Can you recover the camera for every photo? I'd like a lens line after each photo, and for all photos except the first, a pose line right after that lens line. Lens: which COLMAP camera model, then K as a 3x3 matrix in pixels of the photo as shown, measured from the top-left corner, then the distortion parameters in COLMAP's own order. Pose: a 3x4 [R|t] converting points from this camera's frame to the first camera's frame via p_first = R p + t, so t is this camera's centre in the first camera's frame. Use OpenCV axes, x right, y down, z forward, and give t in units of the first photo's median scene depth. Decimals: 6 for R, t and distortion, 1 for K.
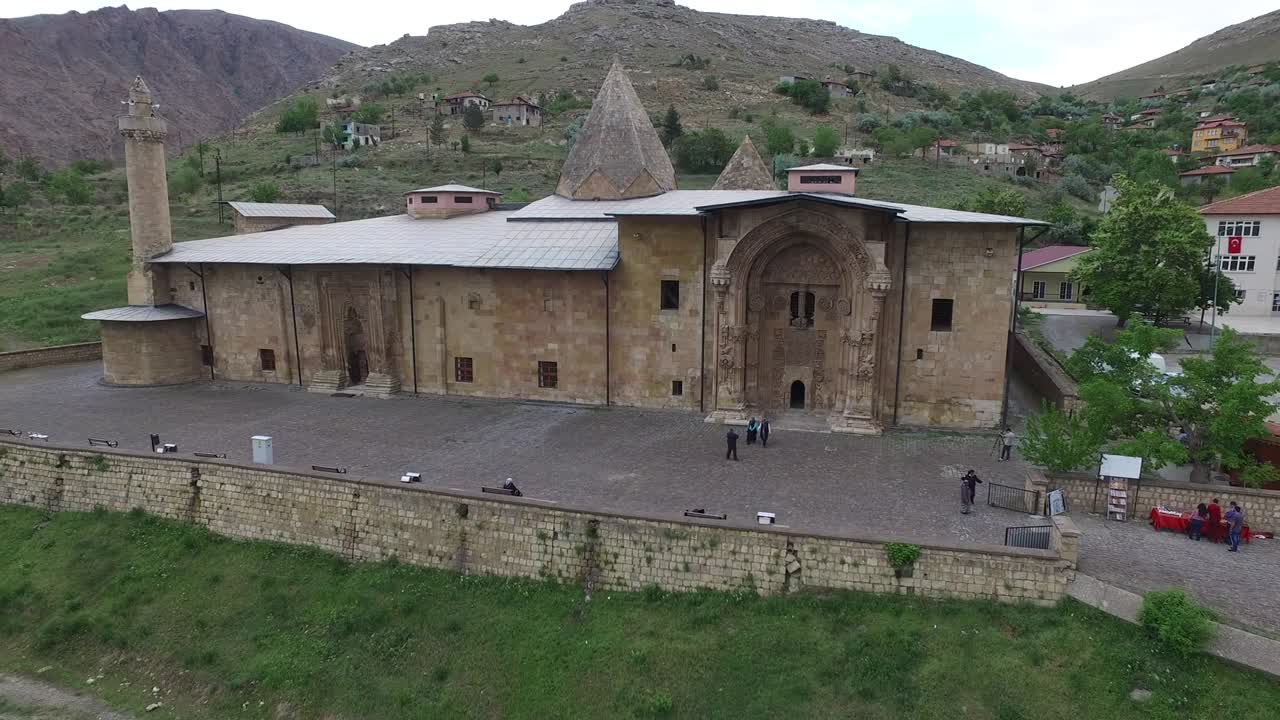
lens RADIAL K [[770.0, 0, 640.0], [0, 770.0, 360.0], [0, 0, 1]] dist [-0.126670, 0.092540]
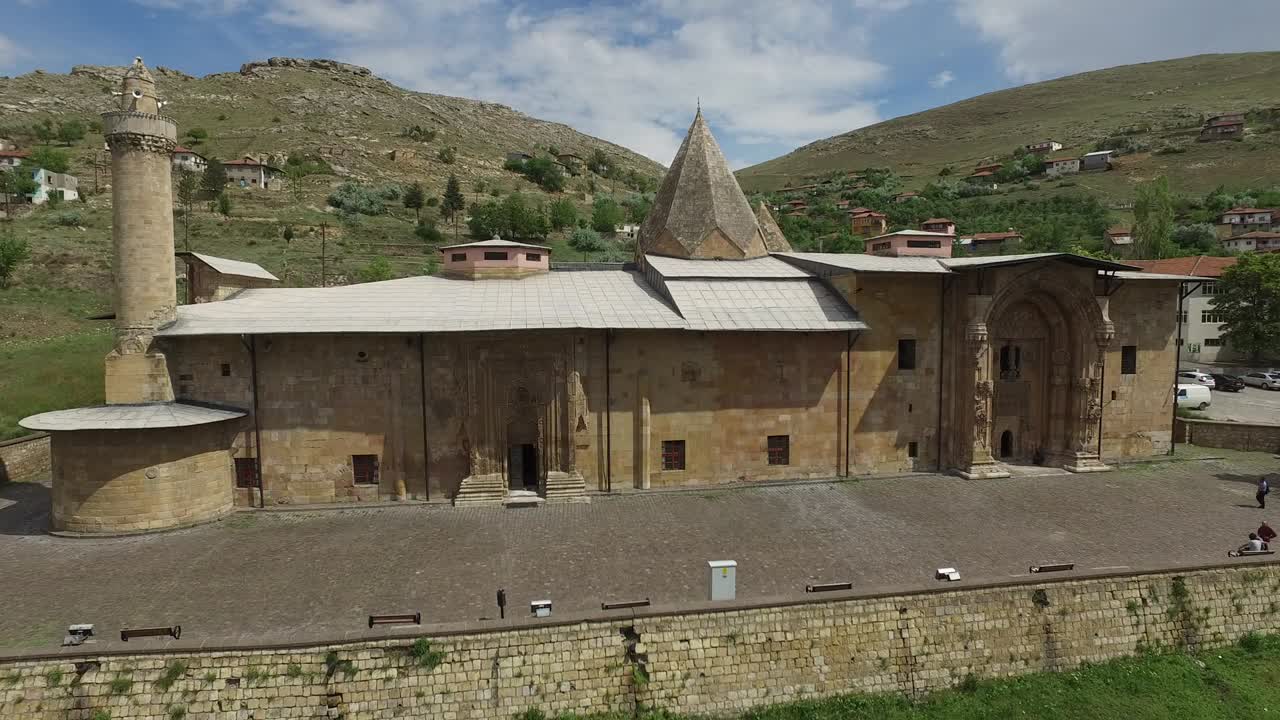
lens RADIAL K [[770.0, 0, 640.0], [0, 770.0, 360.0], [0, 0, 1]] dist [-0.126670, 0.092540]
pose [[0.895293, -0.039325, 0.443739, -0.801069], [0.084238, 0.993070, -0.081954, -0.031258], [-0.437441, 0.110753, 0.892401, 0.334132]]
